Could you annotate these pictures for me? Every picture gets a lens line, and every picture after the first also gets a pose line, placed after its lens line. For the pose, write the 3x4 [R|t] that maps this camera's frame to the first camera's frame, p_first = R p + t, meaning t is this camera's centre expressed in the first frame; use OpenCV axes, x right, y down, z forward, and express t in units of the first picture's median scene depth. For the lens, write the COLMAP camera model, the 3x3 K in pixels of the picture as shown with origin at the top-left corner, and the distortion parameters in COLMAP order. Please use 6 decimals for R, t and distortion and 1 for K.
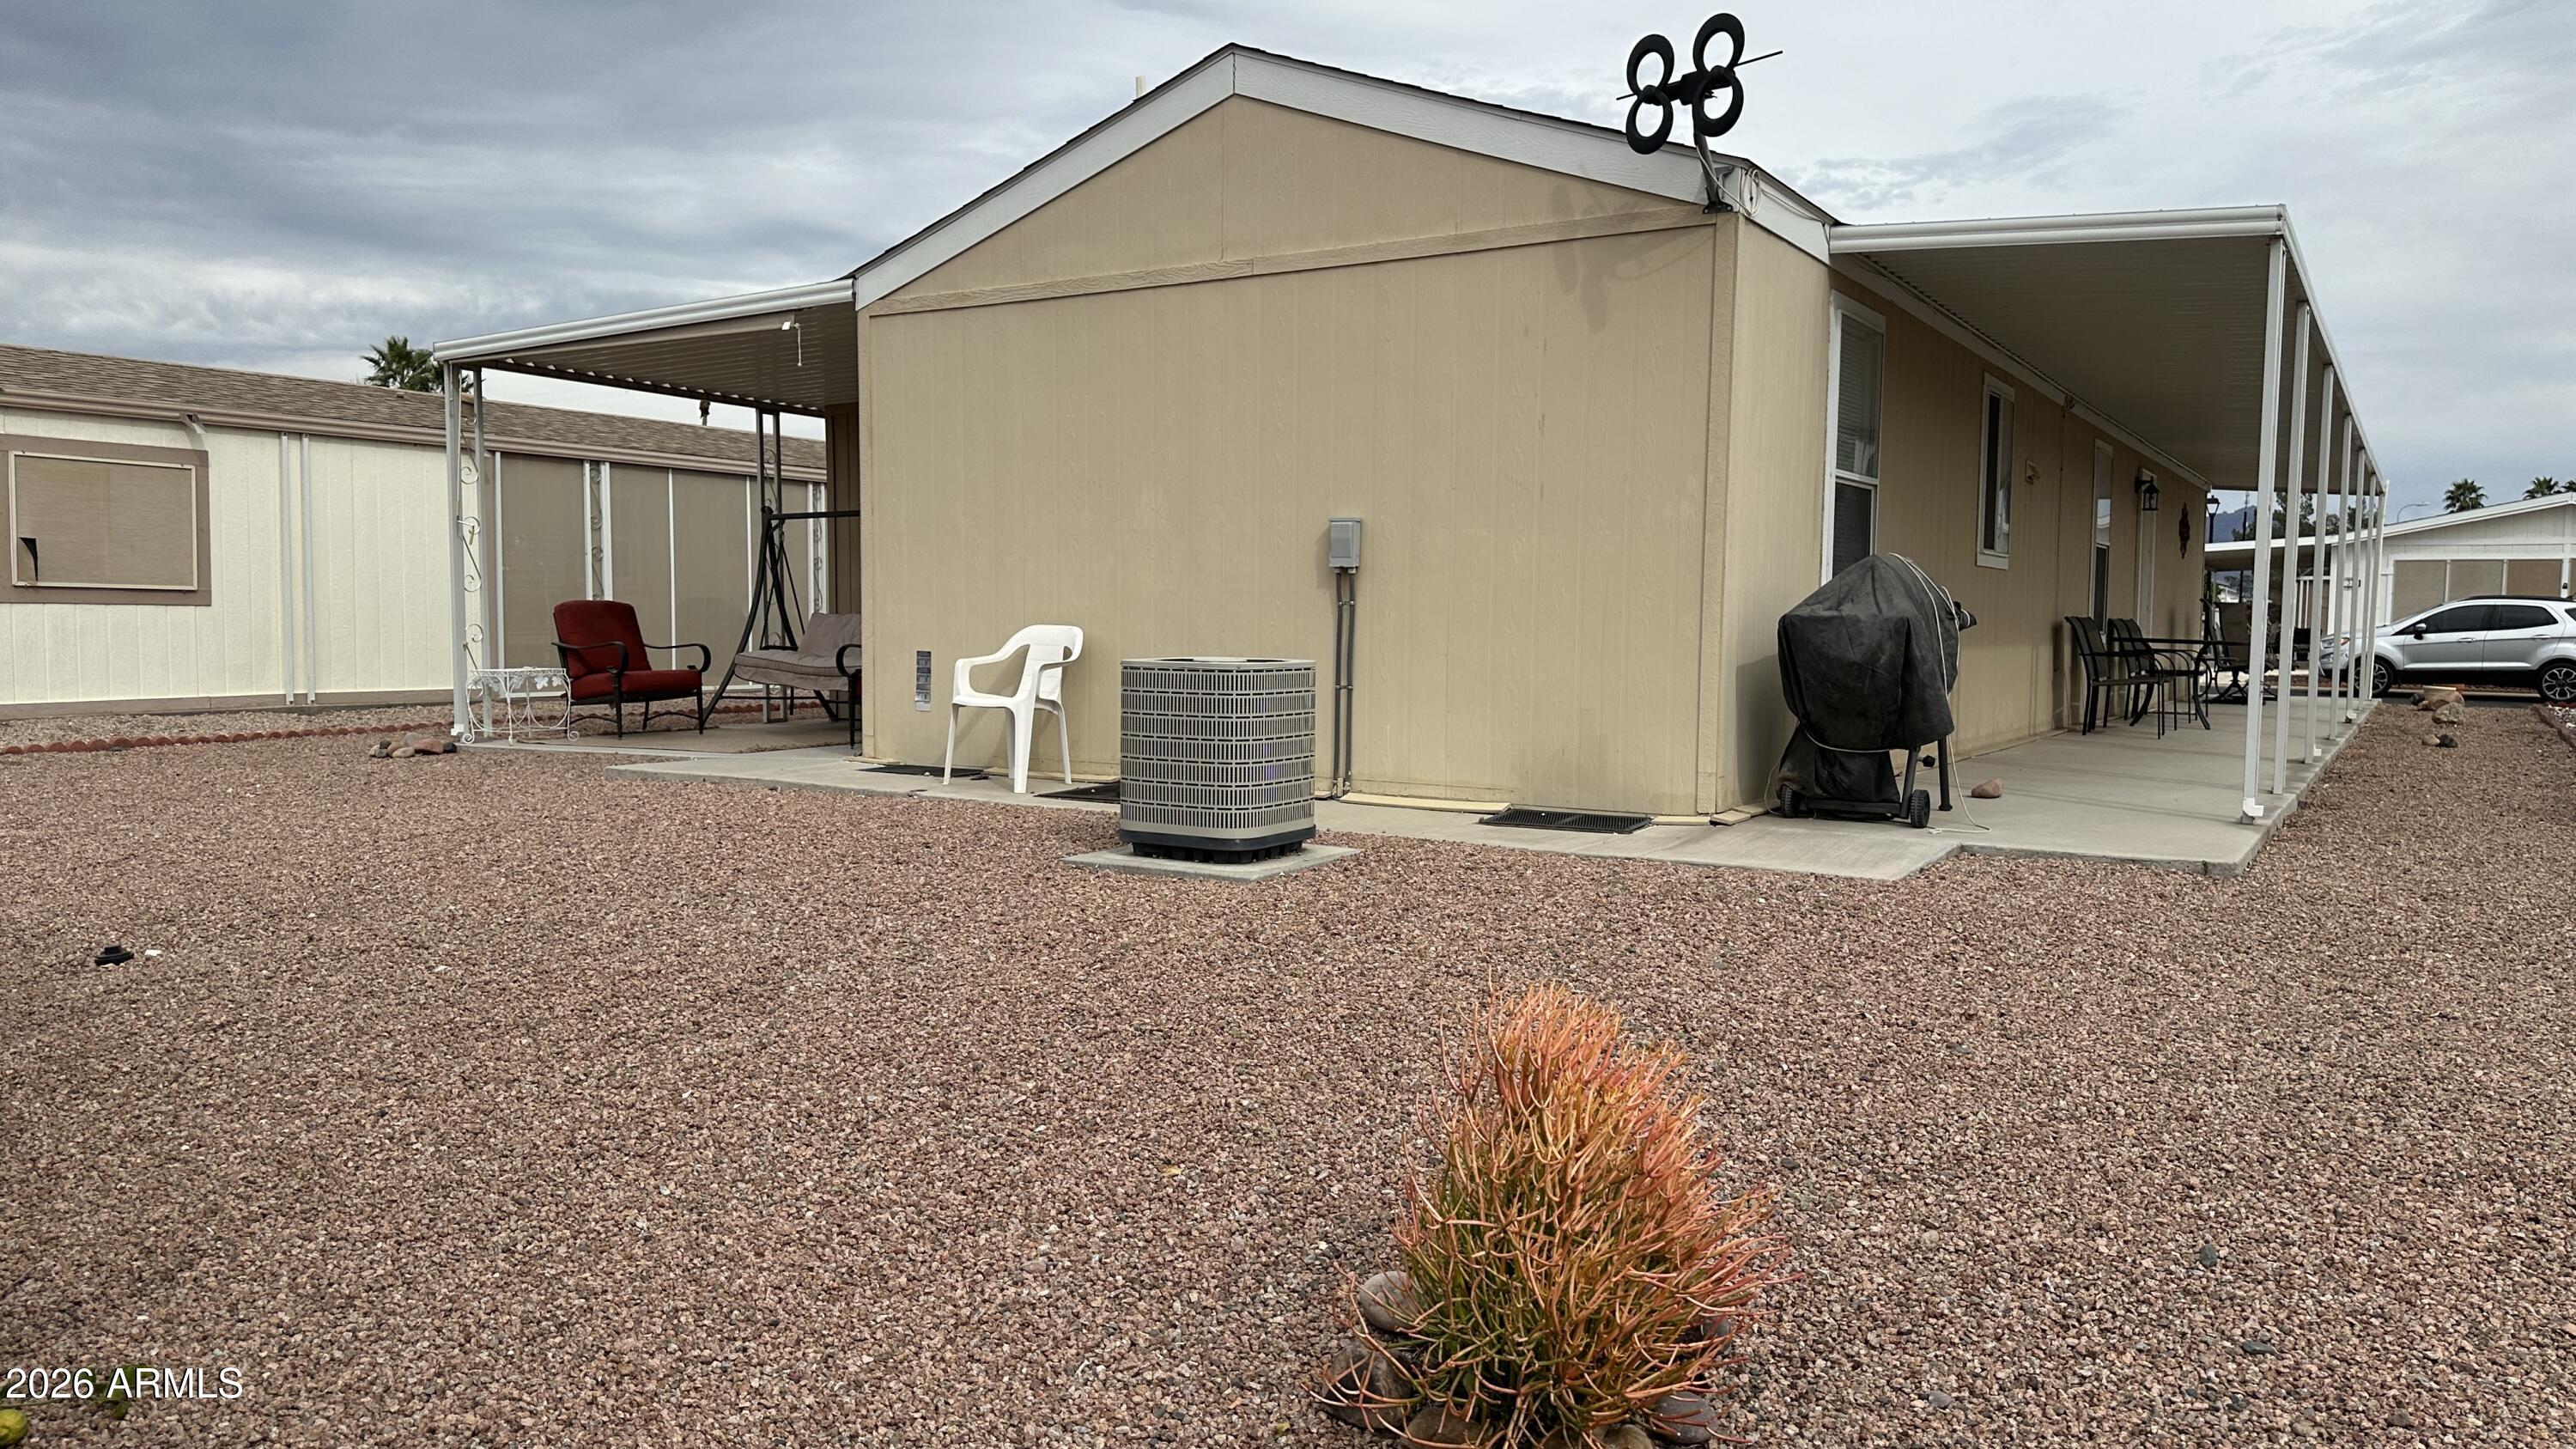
lens RADIAL K [[1814.3, 0, 1293.3], [0, 1814.3, 747.0], [0, 0, 1]] dist [0.070981, -0.097564]
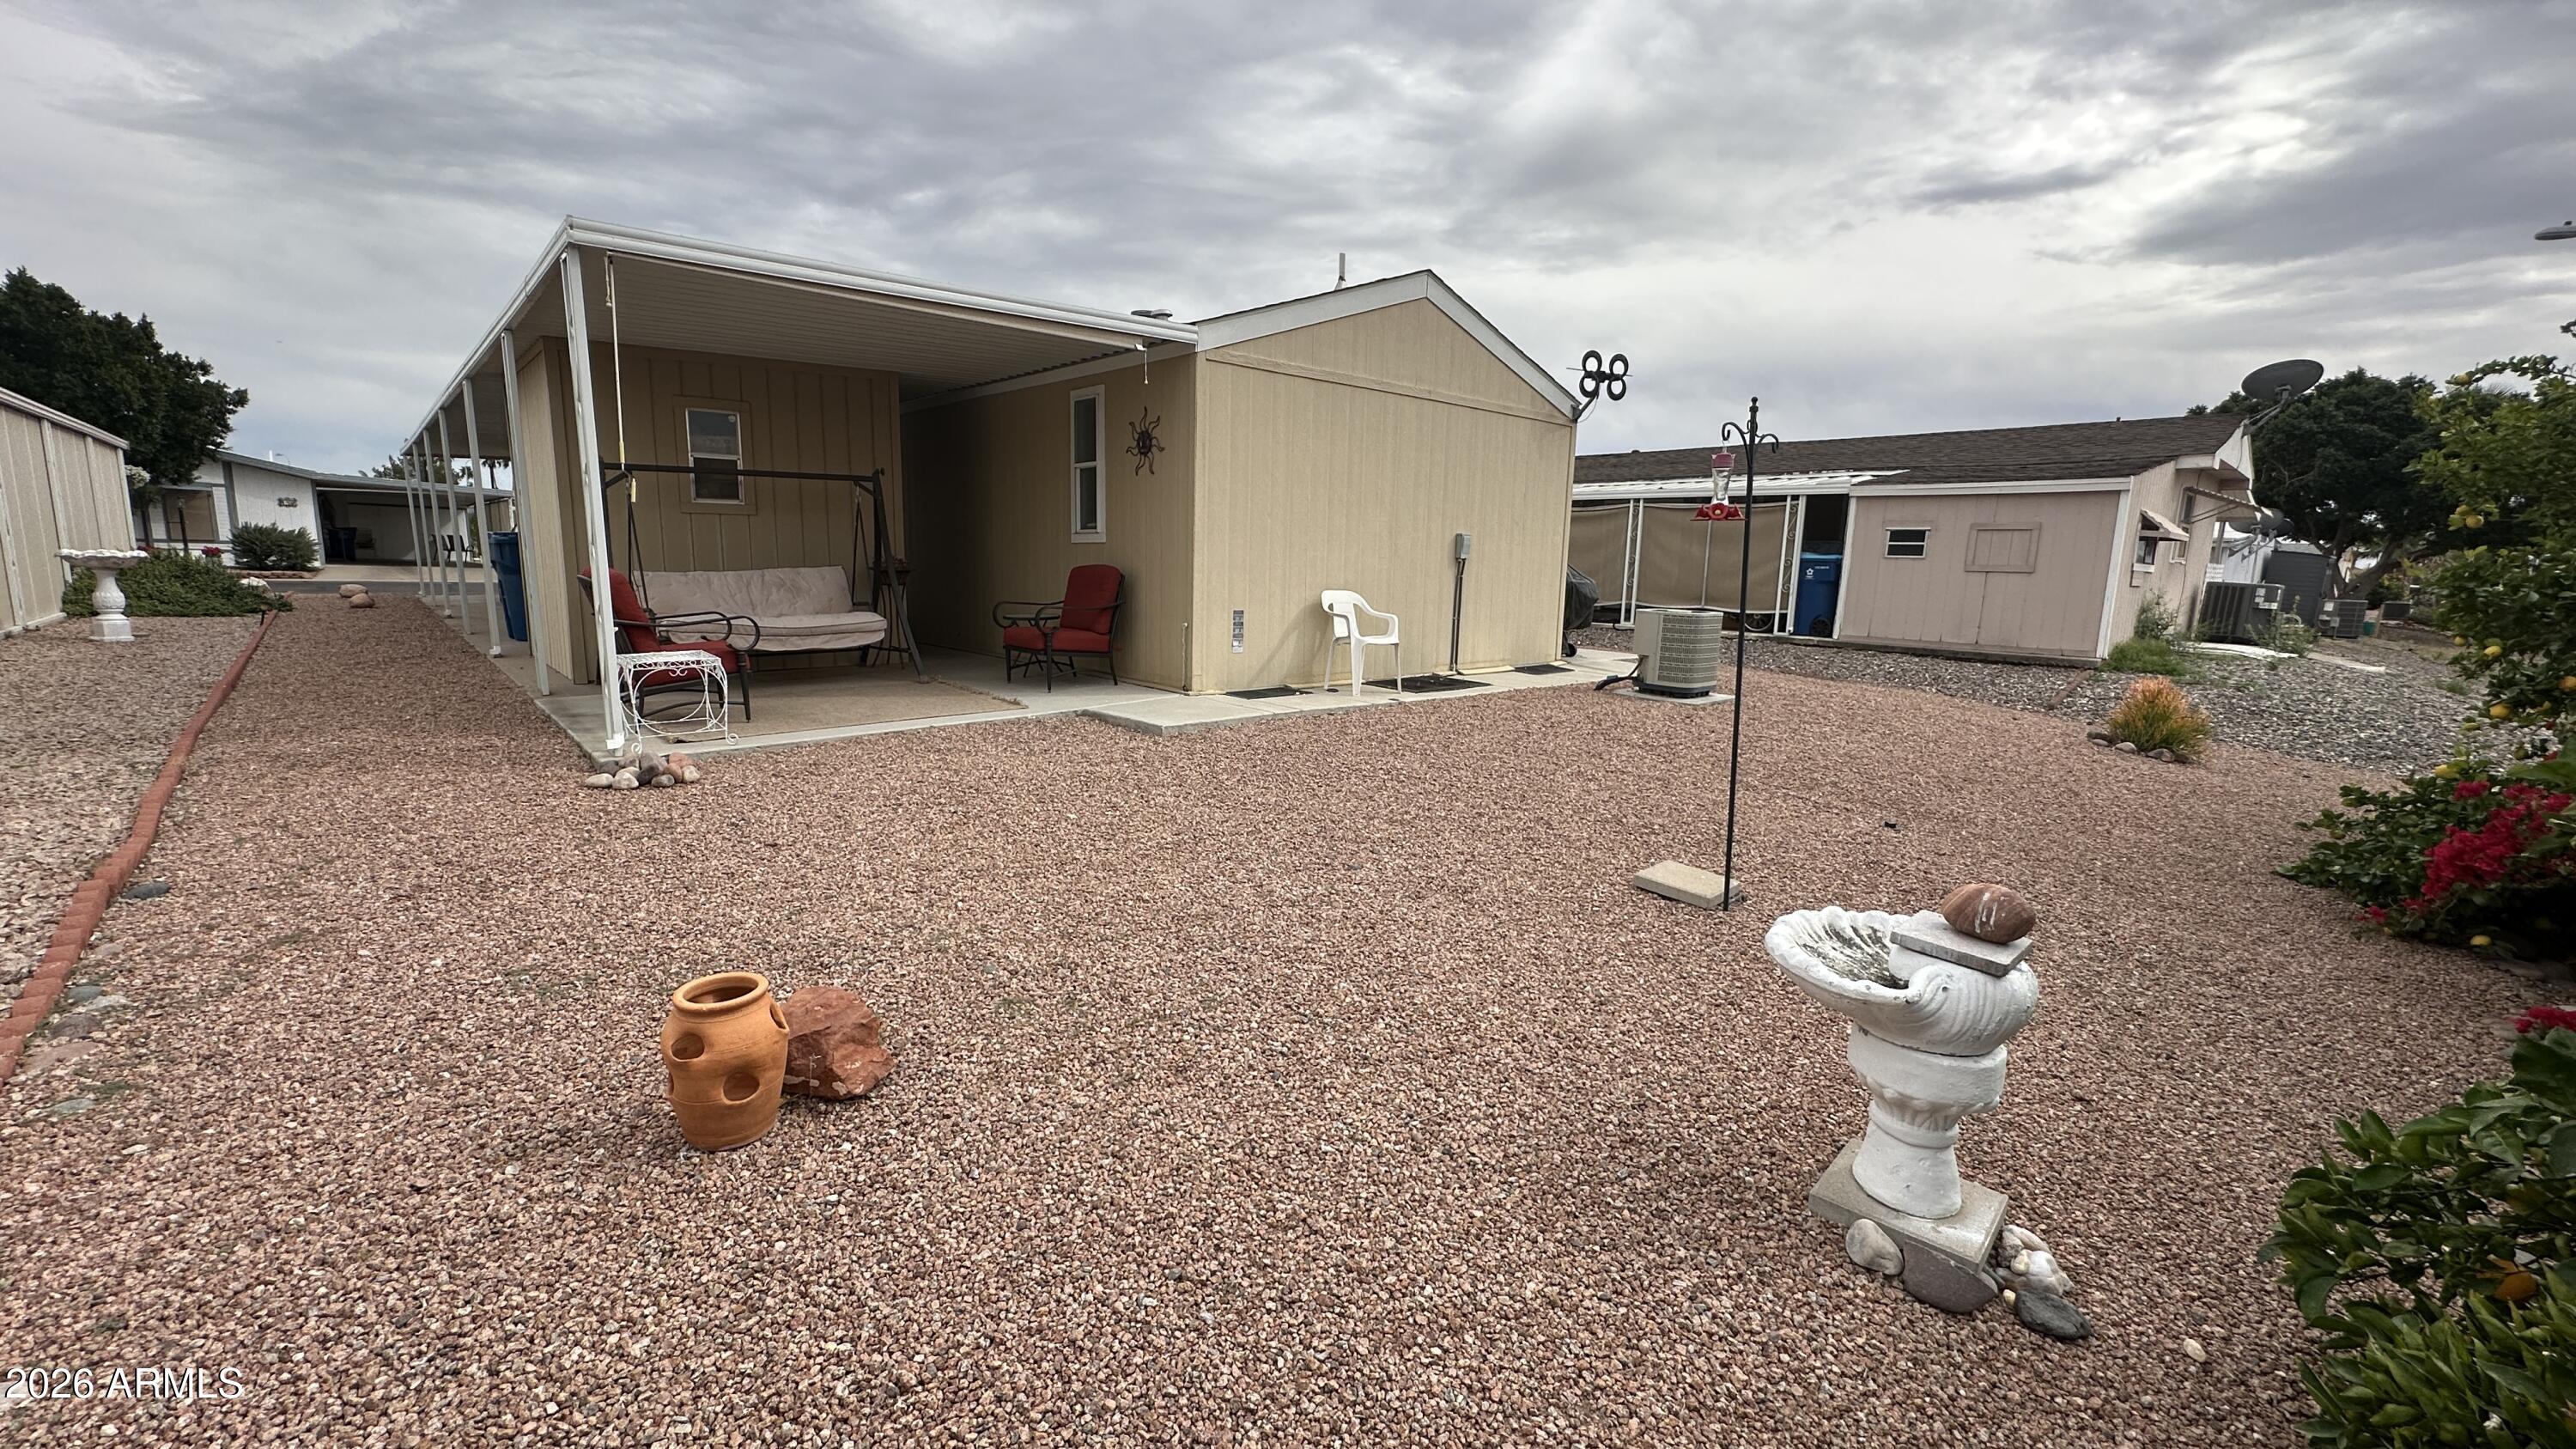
lens RADIAL K [[1034.8, 0, 1280.9], [0, 1034.8, 738.3], [0, 0, 1]] dist [-0.005426, 0.001552]
pose [[0.277749, -0.162281, 0.946848, -1.138940], [0.051078, 0.986729, 0.154134, -0.089383], [-0.959295, 0.005552, 0.282352, 0.860820]]
